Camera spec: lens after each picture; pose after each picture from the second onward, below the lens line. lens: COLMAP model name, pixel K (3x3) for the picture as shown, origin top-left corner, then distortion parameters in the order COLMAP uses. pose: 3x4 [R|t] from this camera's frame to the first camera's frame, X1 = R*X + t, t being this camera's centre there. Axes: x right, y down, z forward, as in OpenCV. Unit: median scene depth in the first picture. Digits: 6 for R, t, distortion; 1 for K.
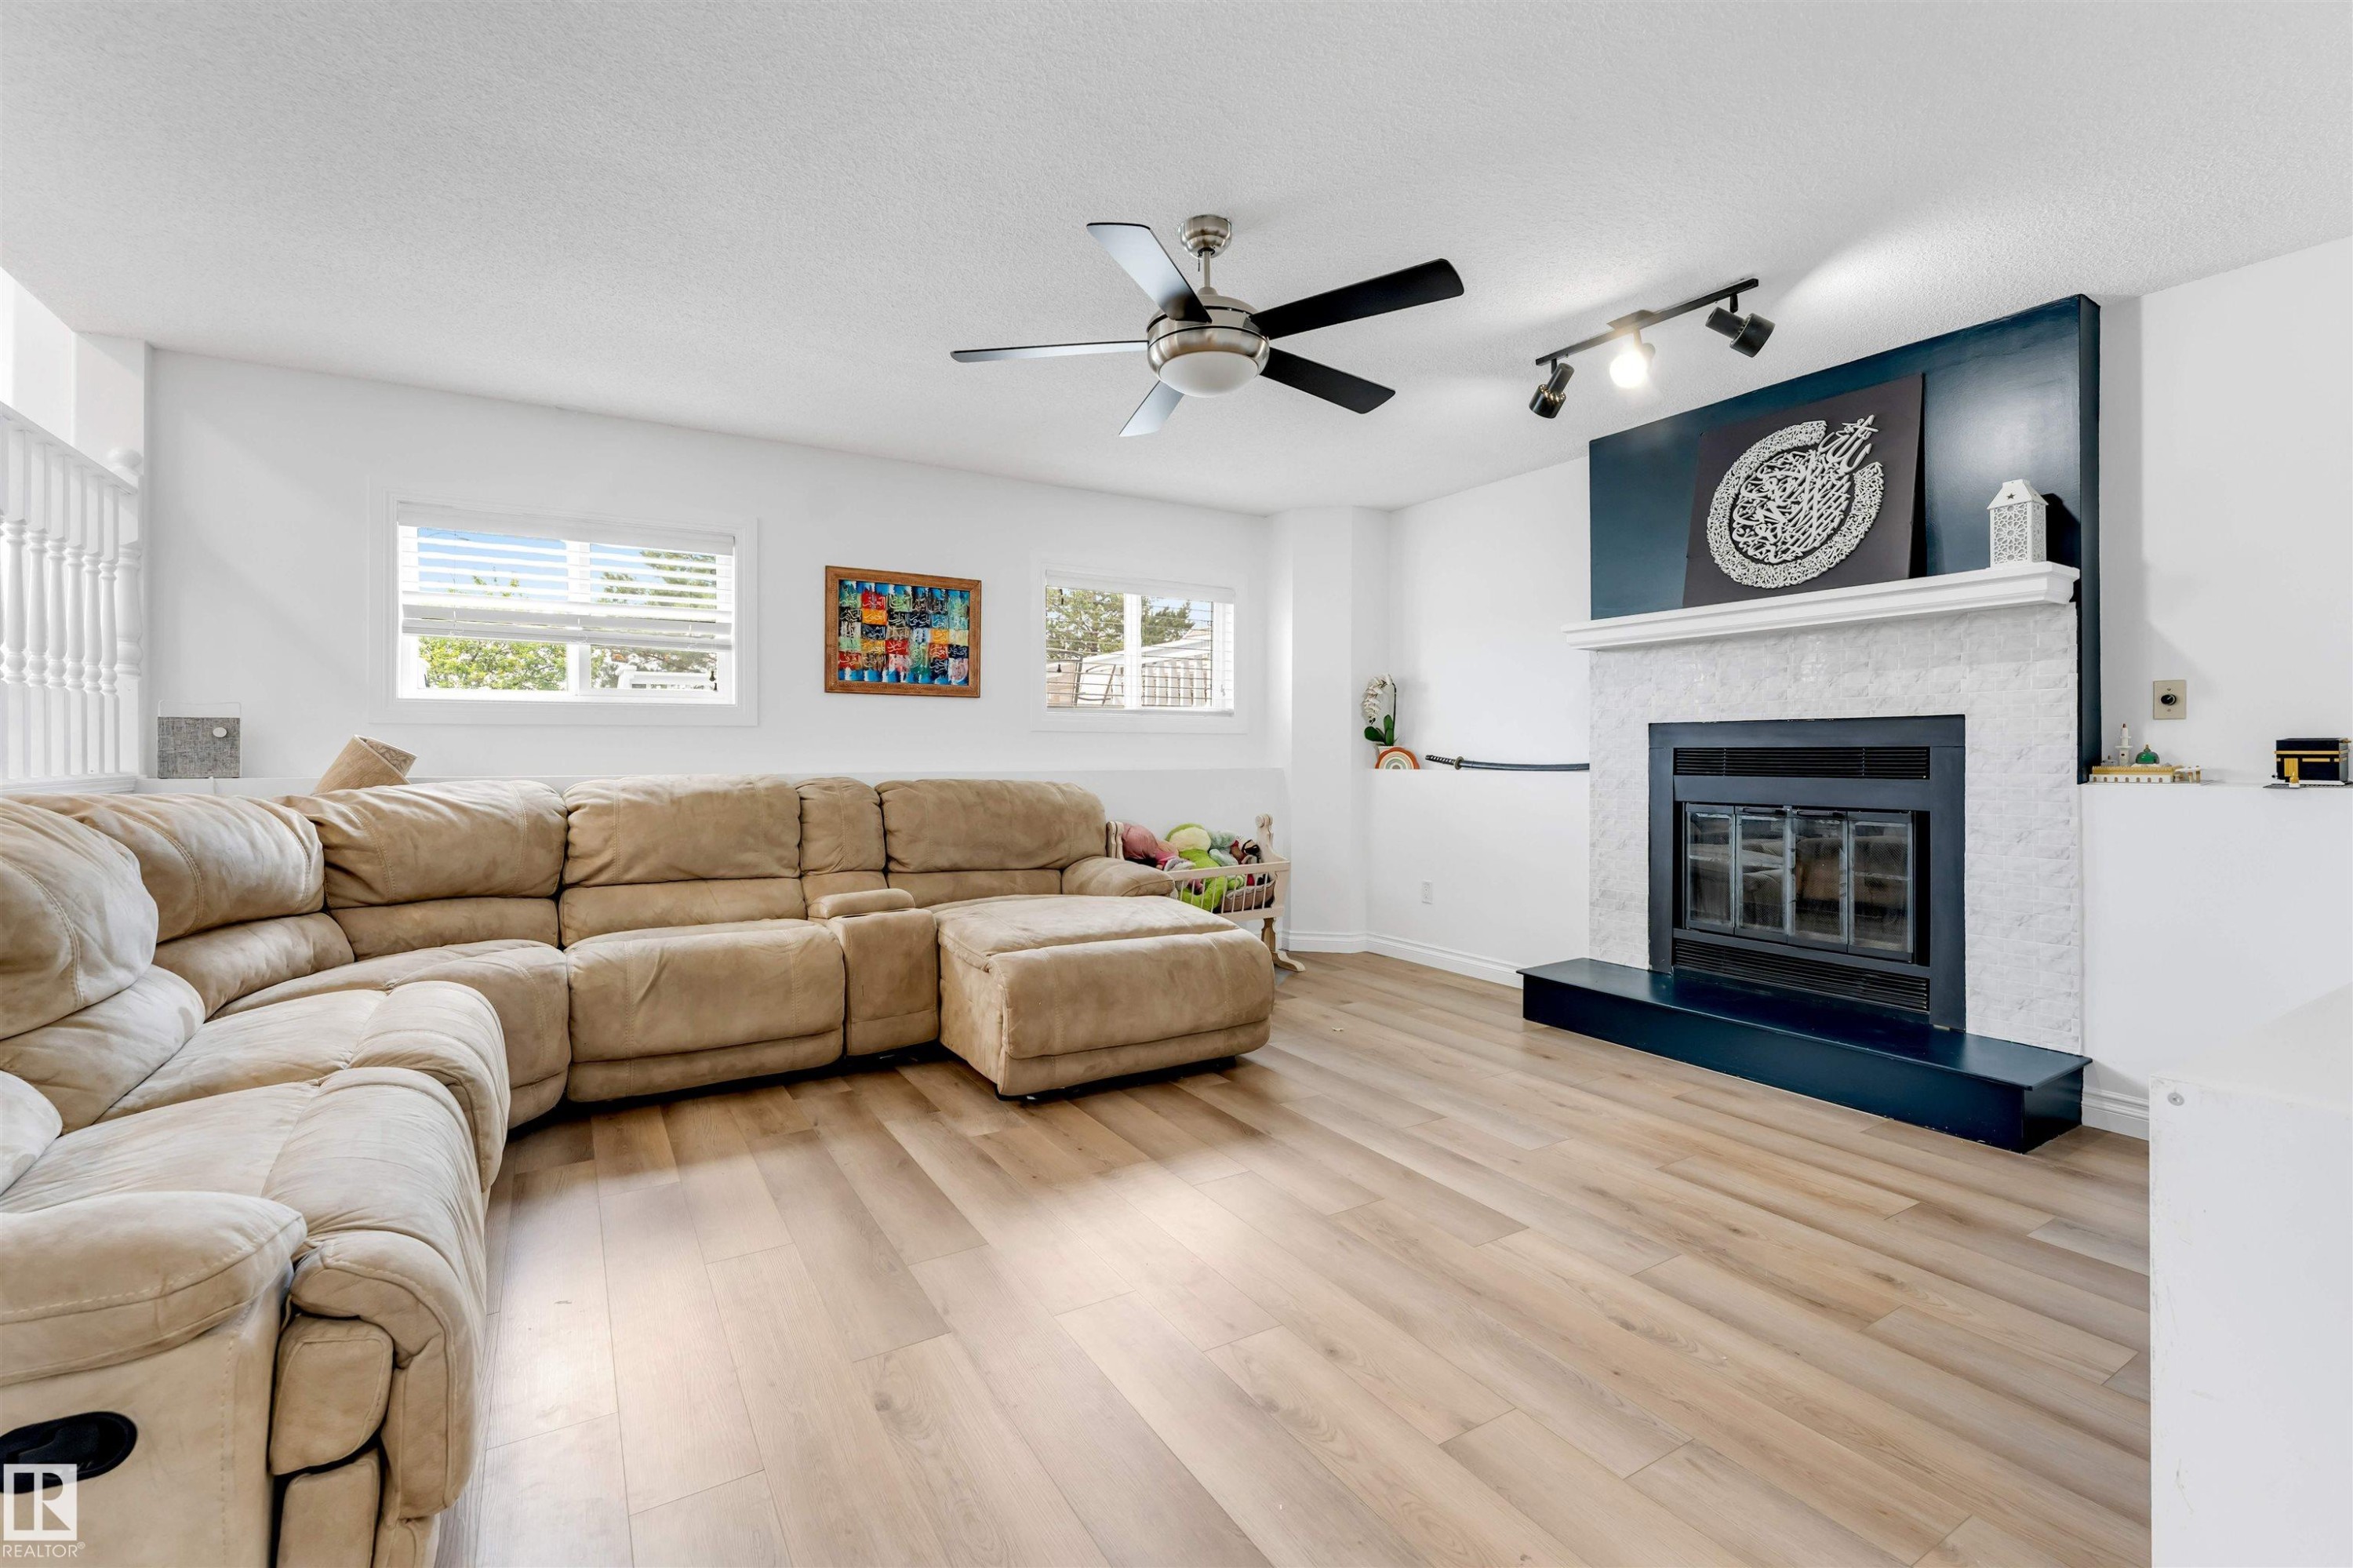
lens RADIAL K [[1014.7, 0, 1173.7], [0, 1014.7, 751.9], [0, 0, 1]] dist [-0.000485, -0.000186]
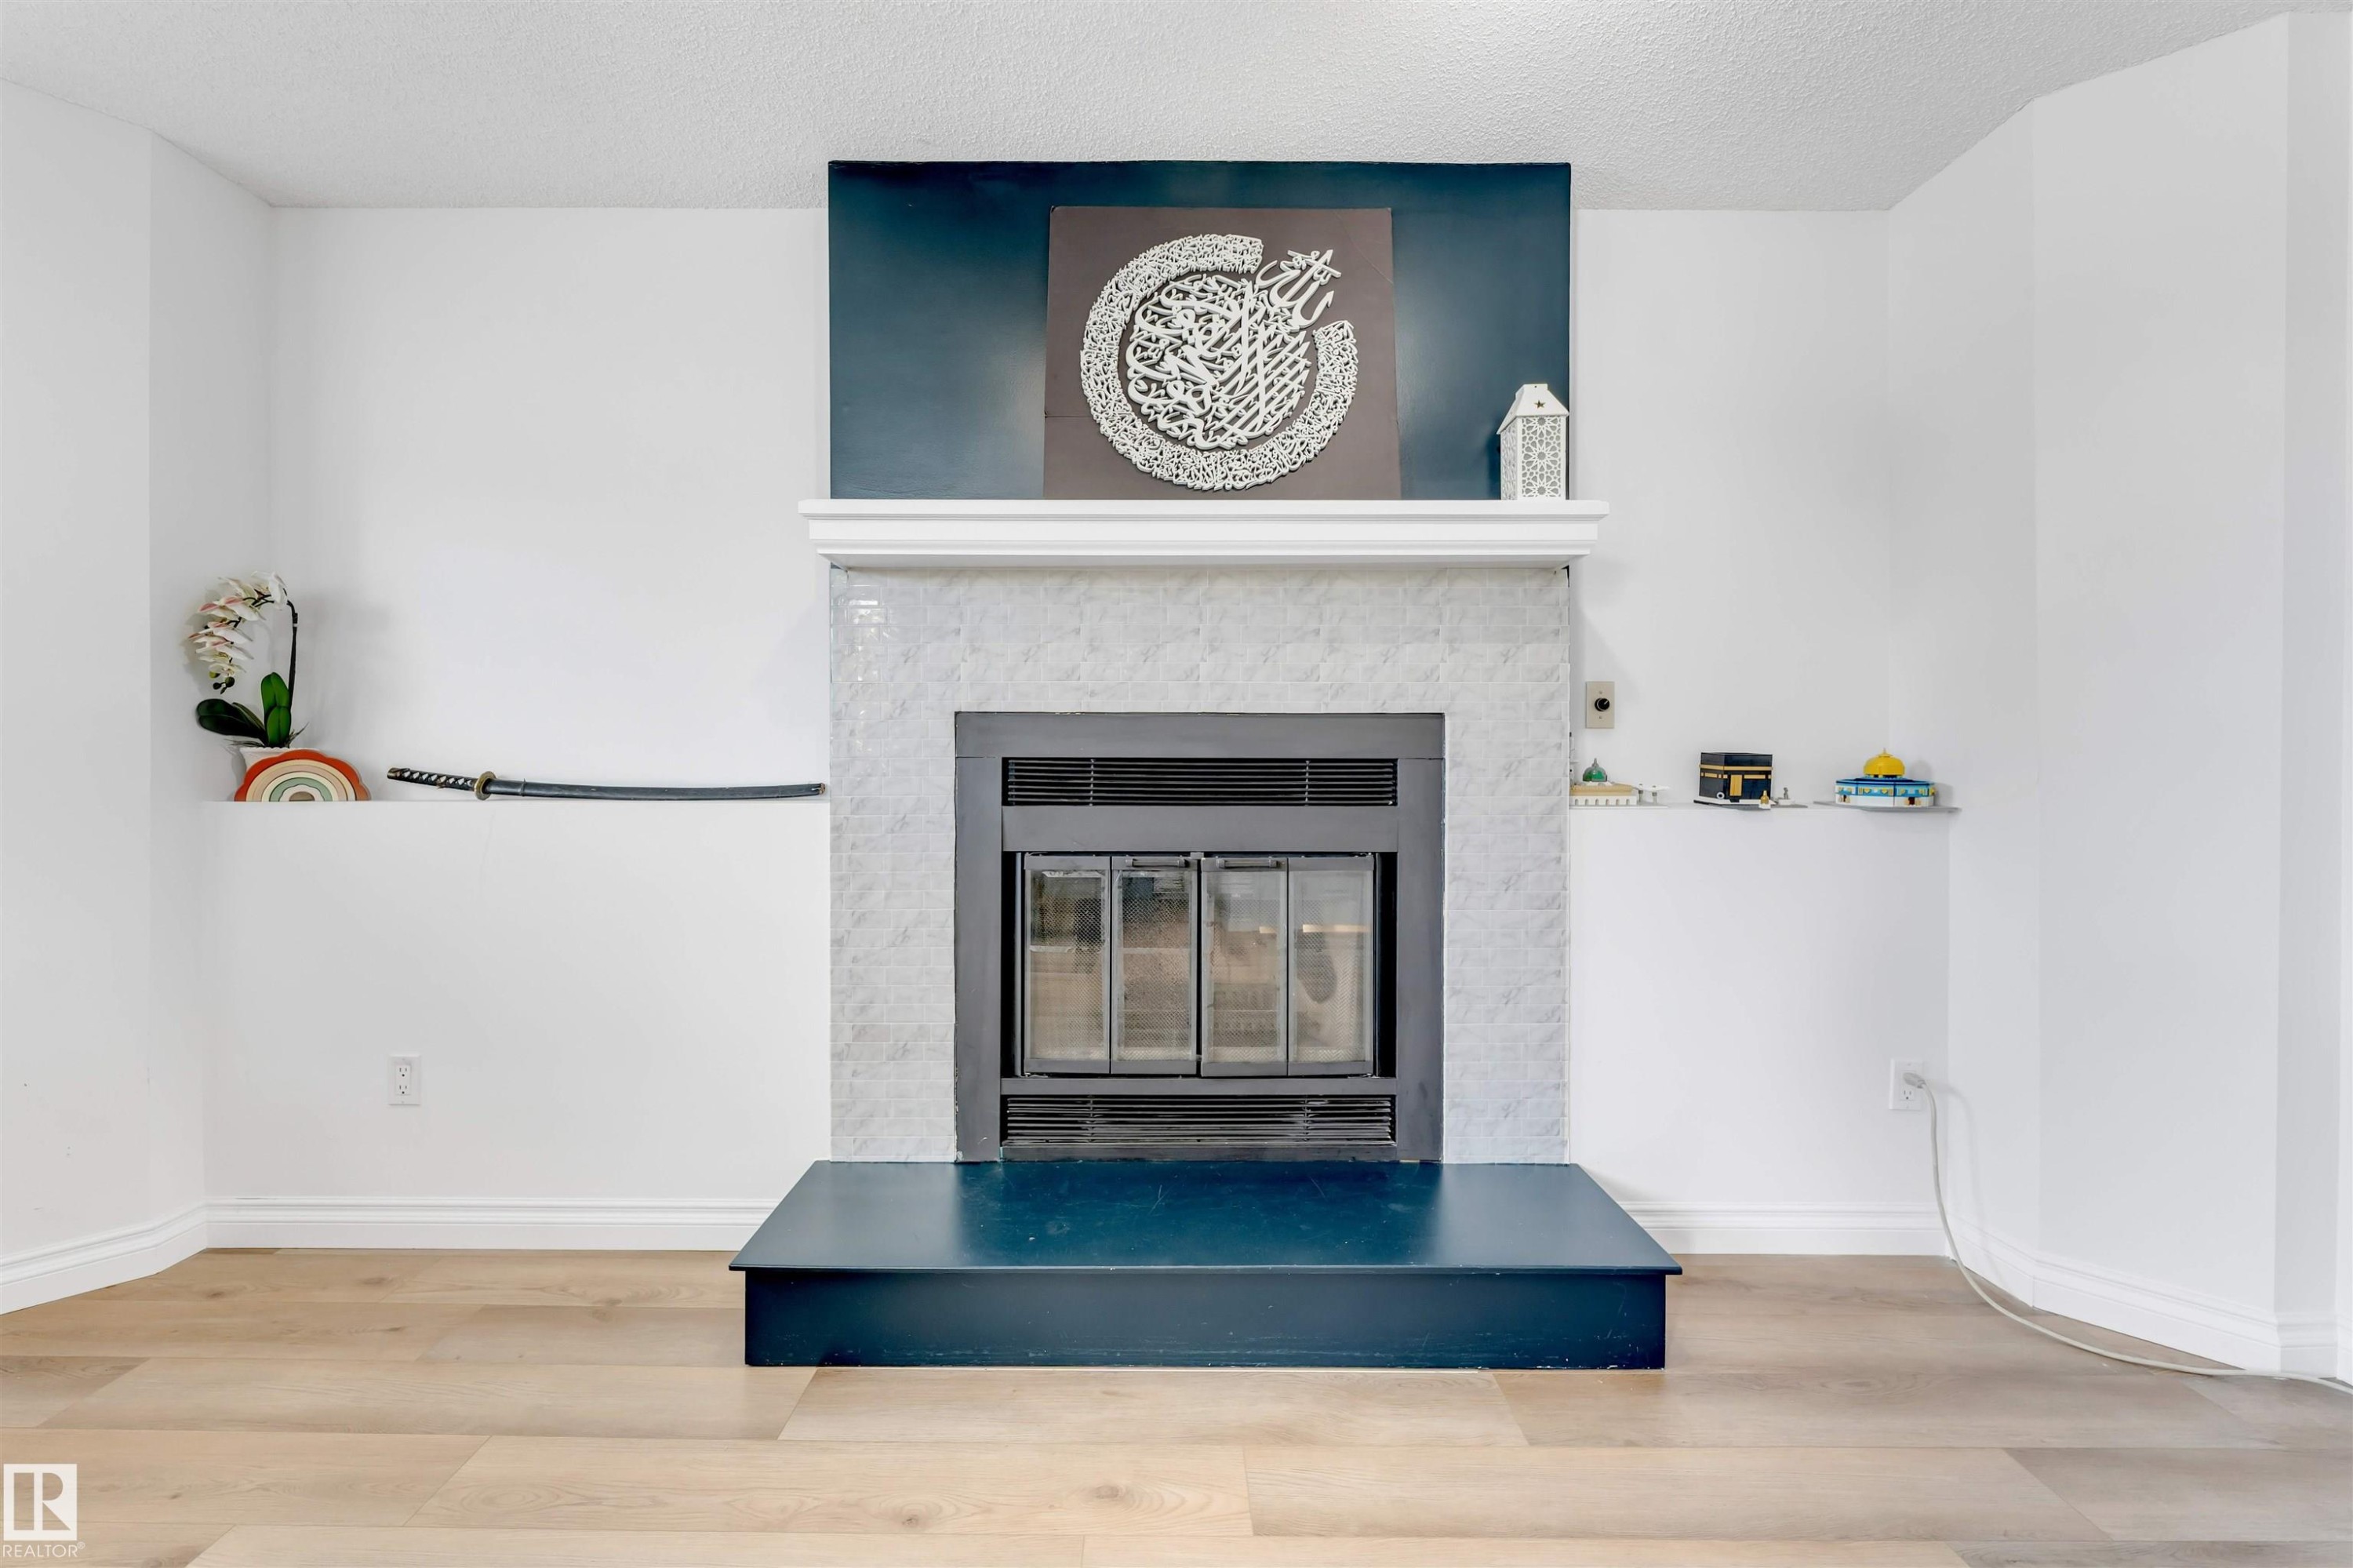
lens RADIAL K [[967.8, 0, 1173.5], [0, 967.8, 775.8], [0, 0, 1]] dist [-0.000536, -0.000137]
pose [[0.522970, -0.006957, 0.852323, 0.098278], [-0.004427, 0.999931, 0.010878, 0.000163], [-0.852340, -0.009462, 0.522903, 0.723811]]
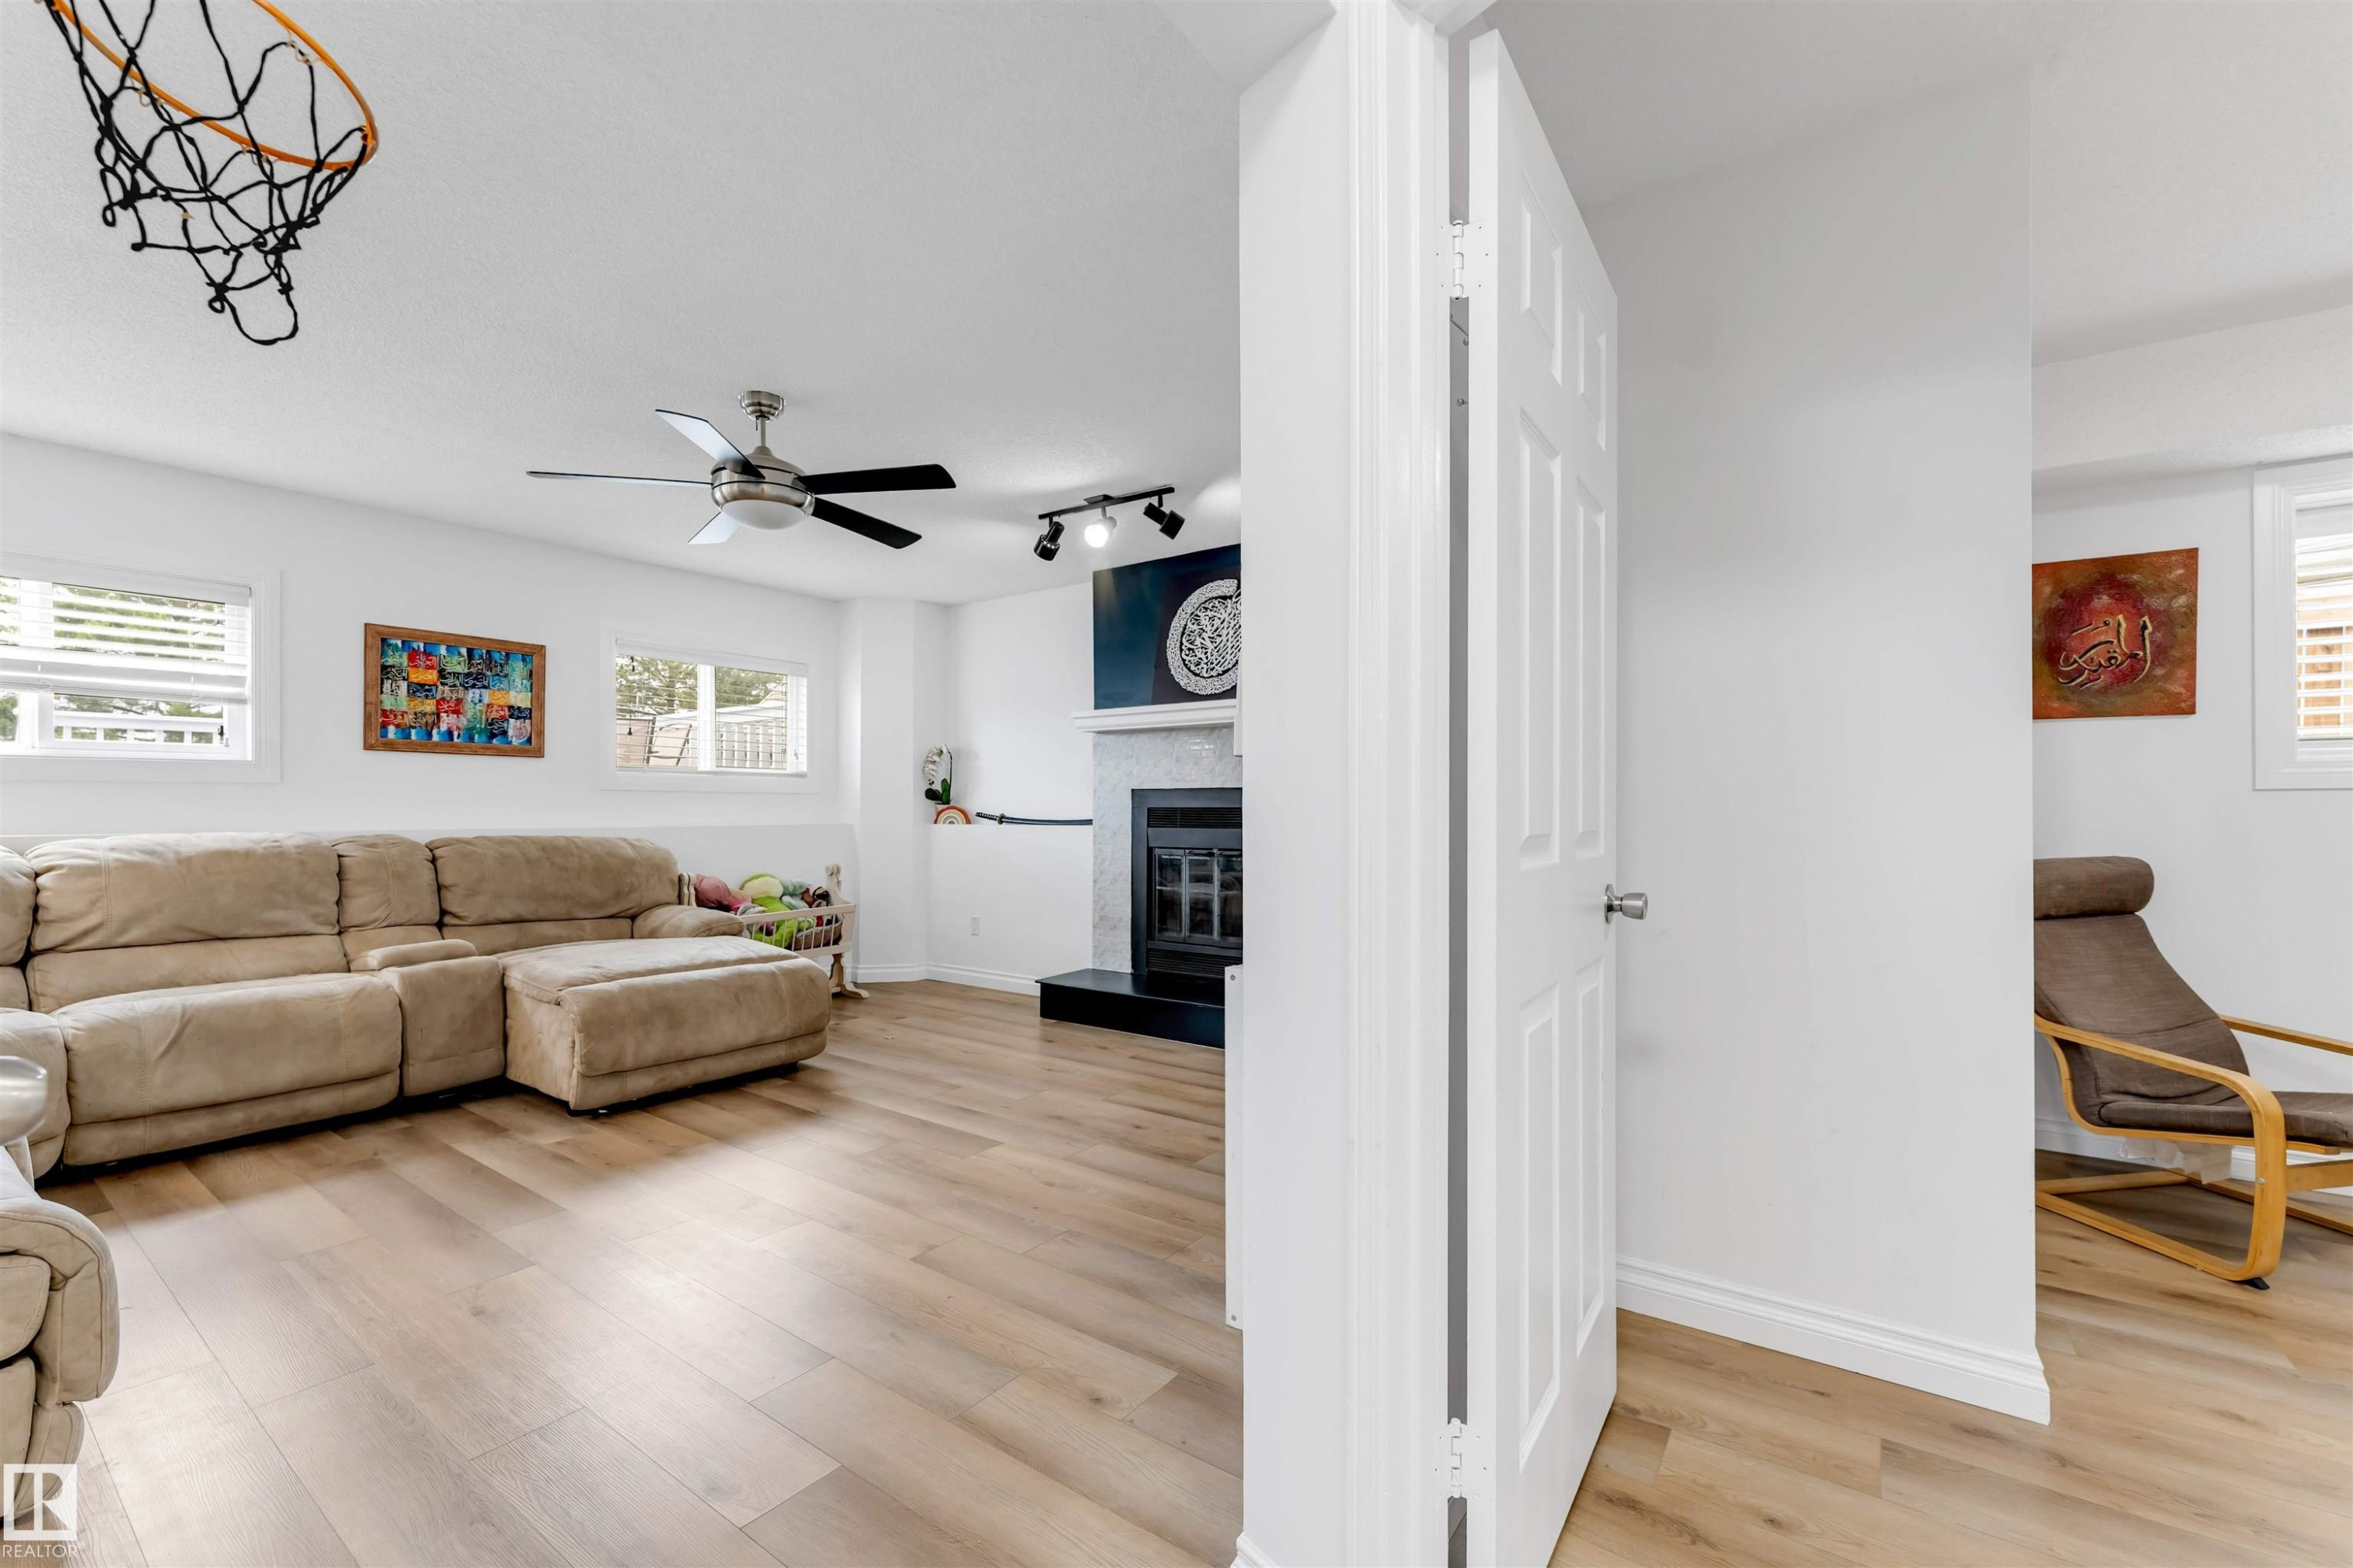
lens RADIAL K [[972.7, 0, 1170.4], [0, 972.7, 811.8], [0, 0, 1]] dist [-0.000669, -0.000624]
pose [[0.922699, 0.000313, 0.385521, 0.024676], [-0.001861, 0.999992, 0.003642, -0.003276], [-0.385517, -0.004078, 0.922692, -0.233640]]
